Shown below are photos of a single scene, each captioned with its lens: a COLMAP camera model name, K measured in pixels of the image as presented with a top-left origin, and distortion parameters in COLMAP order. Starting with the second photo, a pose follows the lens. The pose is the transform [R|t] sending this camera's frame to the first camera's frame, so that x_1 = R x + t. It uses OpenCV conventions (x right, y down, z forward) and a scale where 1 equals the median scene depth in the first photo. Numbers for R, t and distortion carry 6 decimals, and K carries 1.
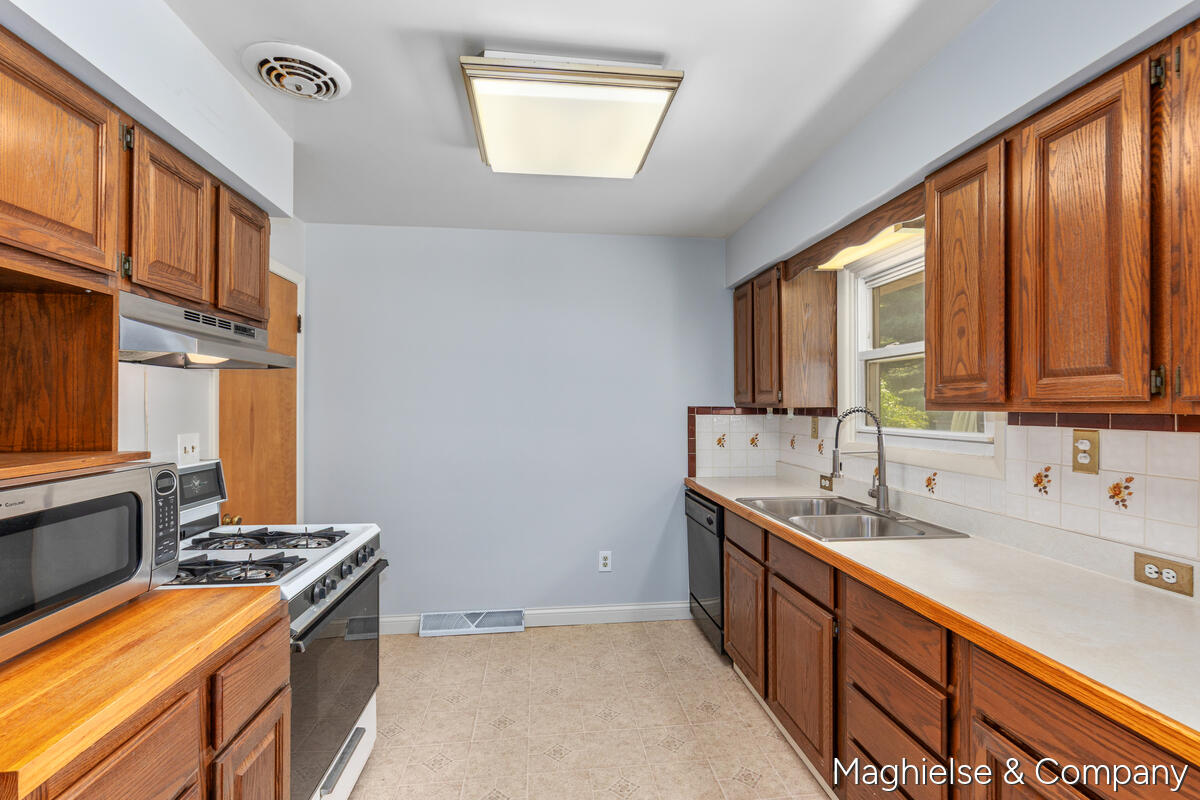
lens RADIAL K [[550.8, 0, 601.2], [0, 550.8, 405.9], [0, 0, 1]] dist [-0.020669, 0.000065]
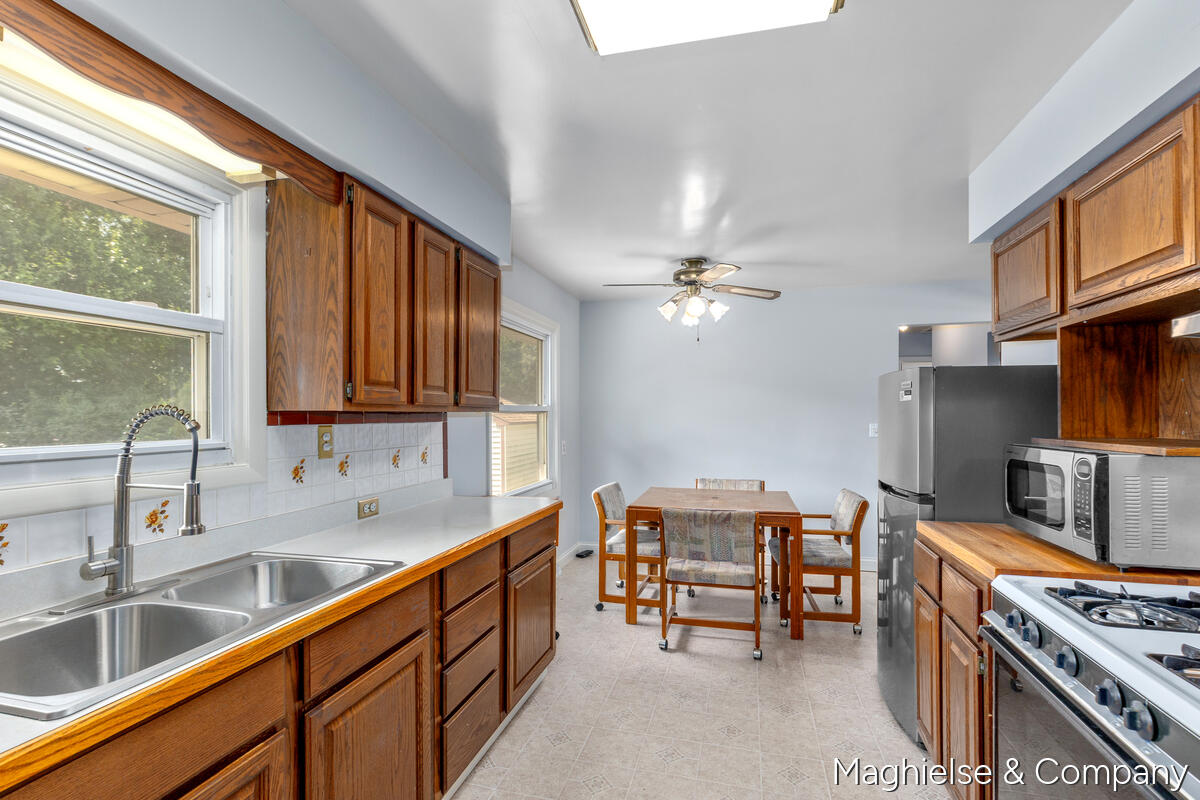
lens RADIAL K [[564.4, 0, 601.6], [0, 564.4, 414.7], [0, 0, 1]] dist [0.001722, 0.000141]
pose [[-0.936478, 0.001816, 0.350722, -0.221237], [0.002068, 0.999998, 0.000345, 0.018757], [-0.350721, 0.001048, -0.936480, 2.062437]]
